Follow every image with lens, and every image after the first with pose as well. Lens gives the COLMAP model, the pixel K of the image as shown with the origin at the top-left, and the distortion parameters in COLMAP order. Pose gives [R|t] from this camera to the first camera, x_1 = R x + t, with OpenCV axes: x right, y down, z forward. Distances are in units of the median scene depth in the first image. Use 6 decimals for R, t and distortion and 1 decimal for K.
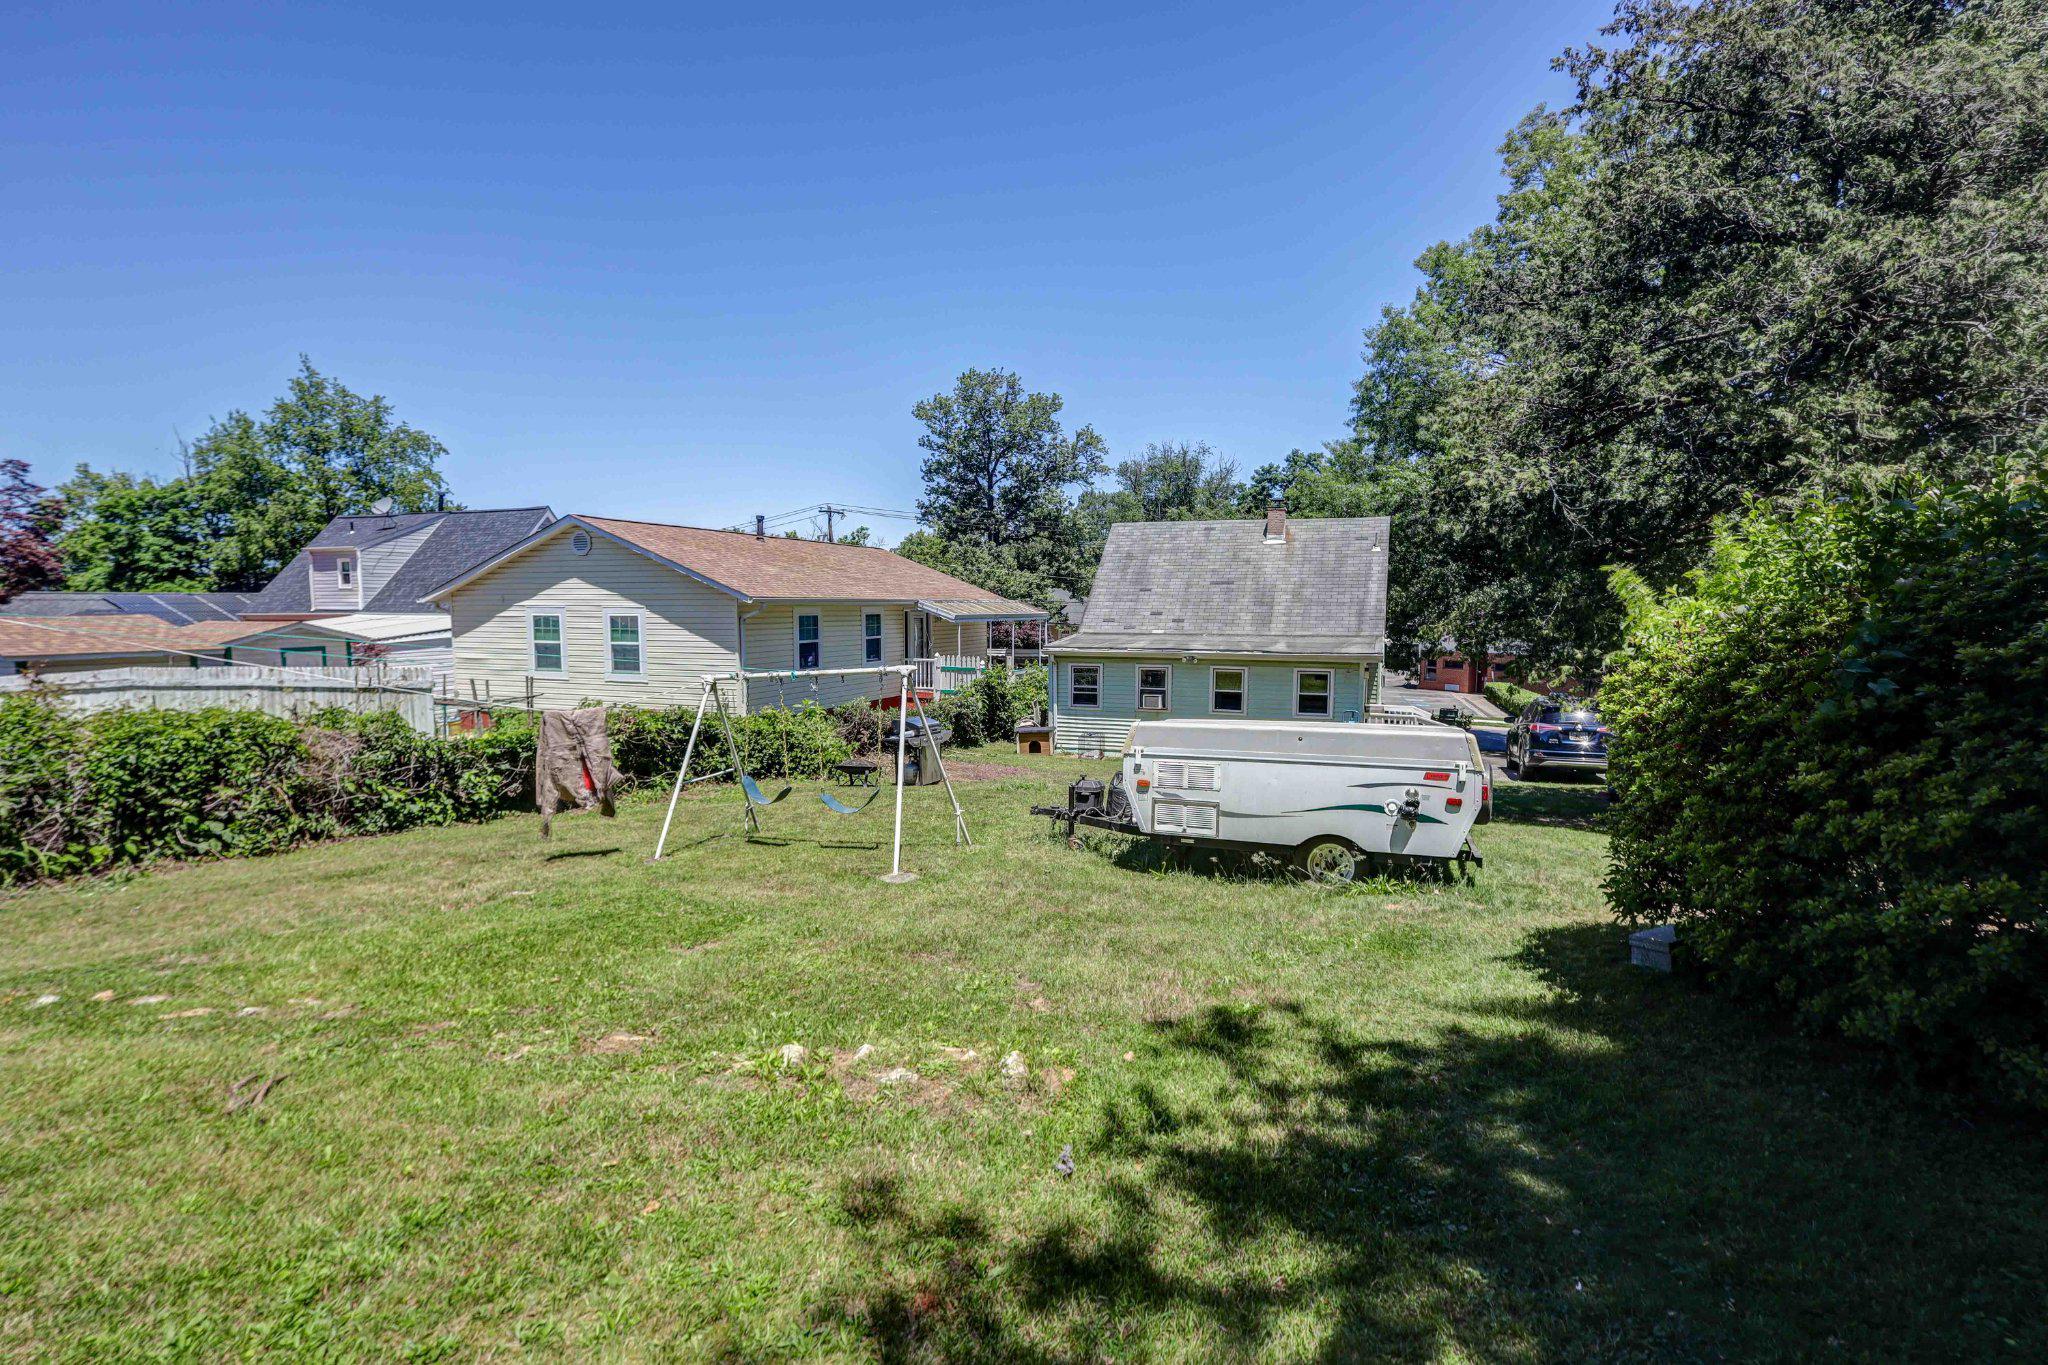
lens RADIAL K [[955.7, 0, 1019.9], [0, 955.7, 682.0], [0, 0, 1]] dist [-0.000620, 0.001049]
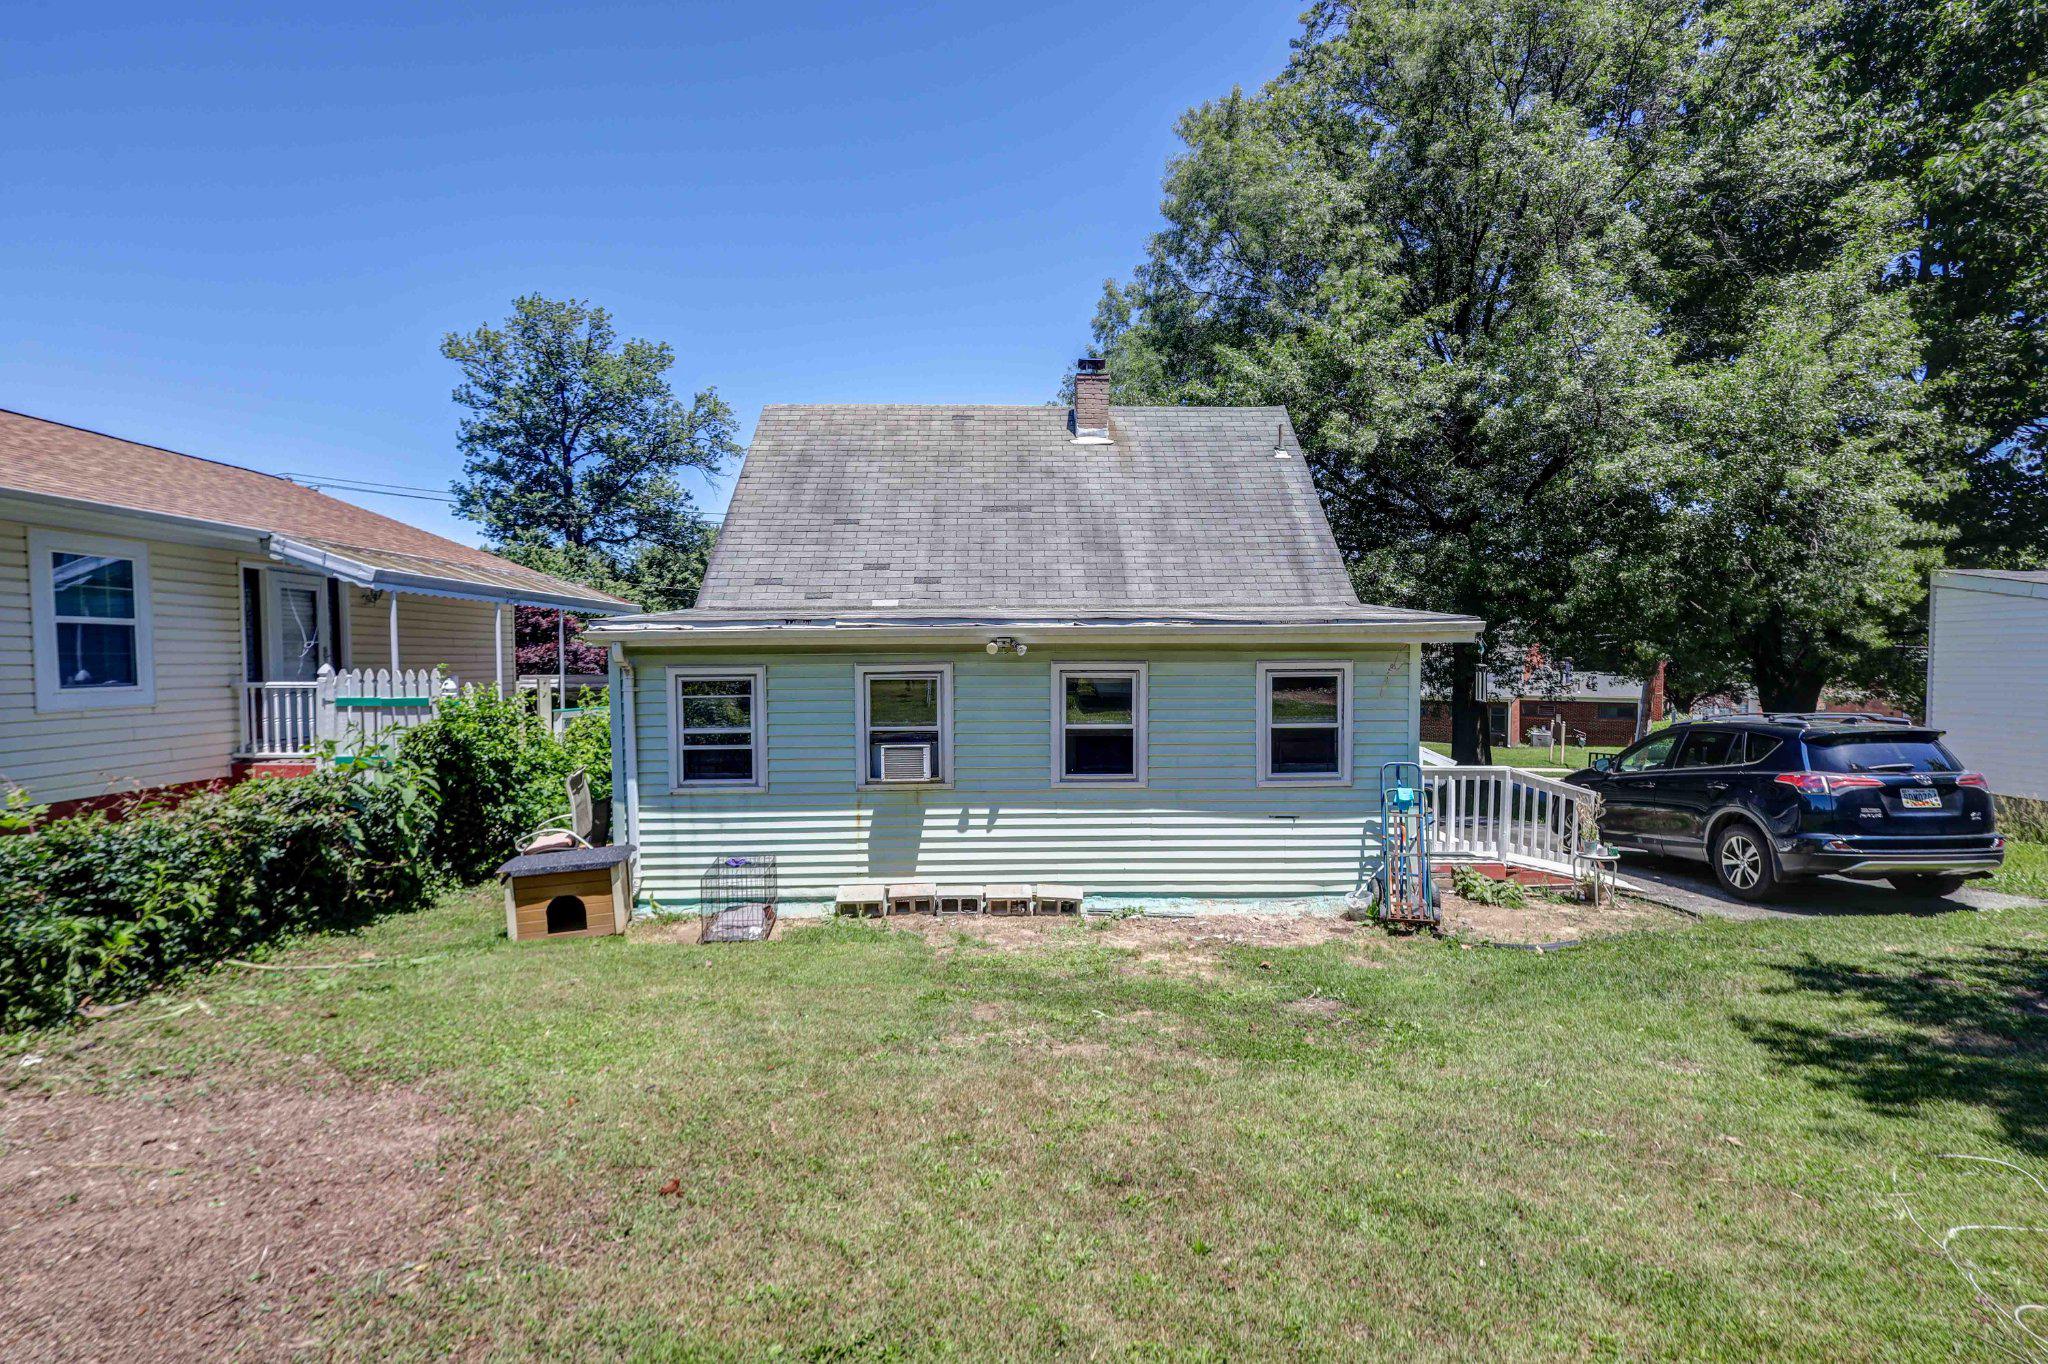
lens RADIAL K [[955.7, 0, 1007.9], [0, 955.7, 675.5], [0, 0, 1]] dist [-0.000620, 0.001049]
pose [[0.932492, -0.014876, 0.360885, 0.015733], [0.038129, 0.997623, -0.057400, 0.003522], [-0.359173, 0.067285, 0.930842, 0.242838]]
